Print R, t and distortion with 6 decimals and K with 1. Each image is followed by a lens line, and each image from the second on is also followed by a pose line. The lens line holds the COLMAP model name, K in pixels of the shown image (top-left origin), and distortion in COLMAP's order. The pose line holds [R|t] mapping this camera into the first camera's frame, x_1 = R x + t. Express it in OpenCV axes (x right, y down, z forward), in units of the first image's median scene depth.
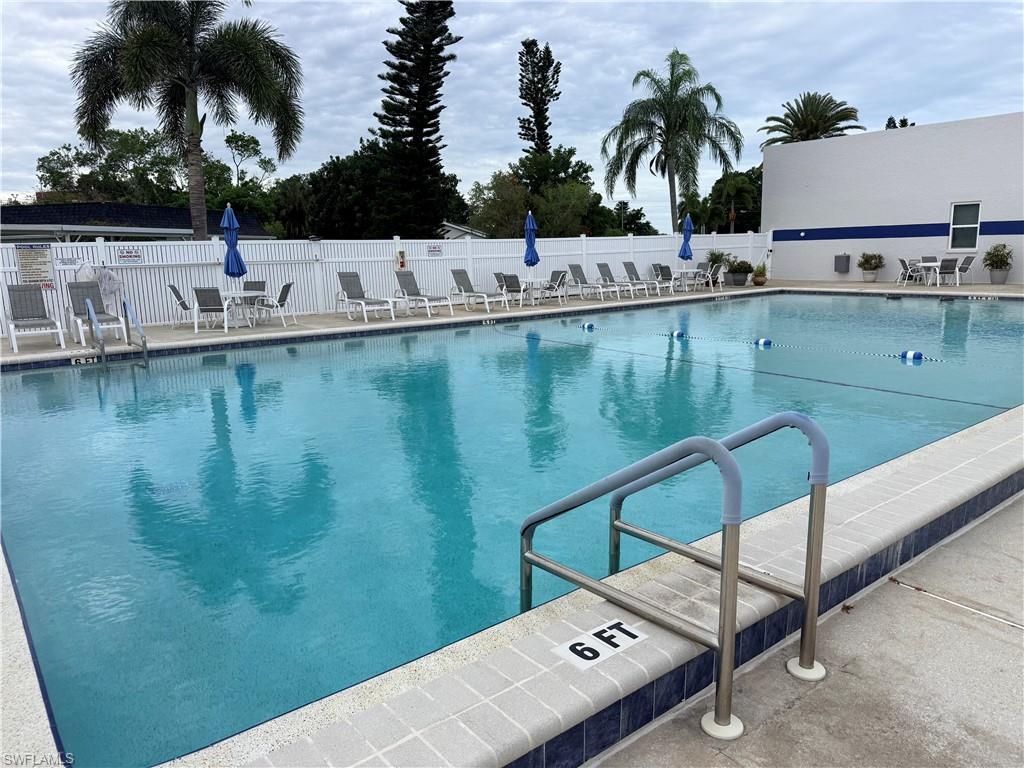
lens RADIAL K [[713.9, 0, 512.0], [0, 713.9, 384.0], [0, 0, 1]] dist [0.047727, -0.071238]
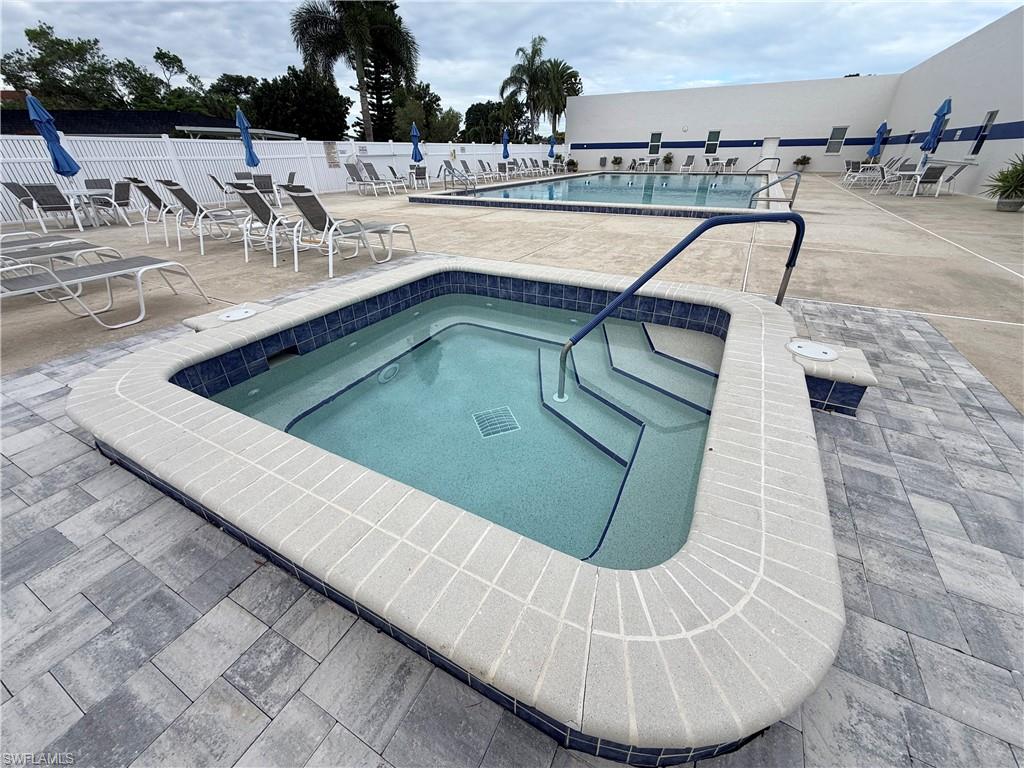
lens RADIAL K [[406.4, 0, 512.2], [0, 406.4, 388.4], [0, 0, 1]] dist [-0.001264, -0.000115]
pose [[0.919279, -0.183337, 0.348302, -0.377610], [0.058905, 0.939012, 0.338801, 0.050870], [-0.389175, -0.290935, 0.874014, -0.200556]]
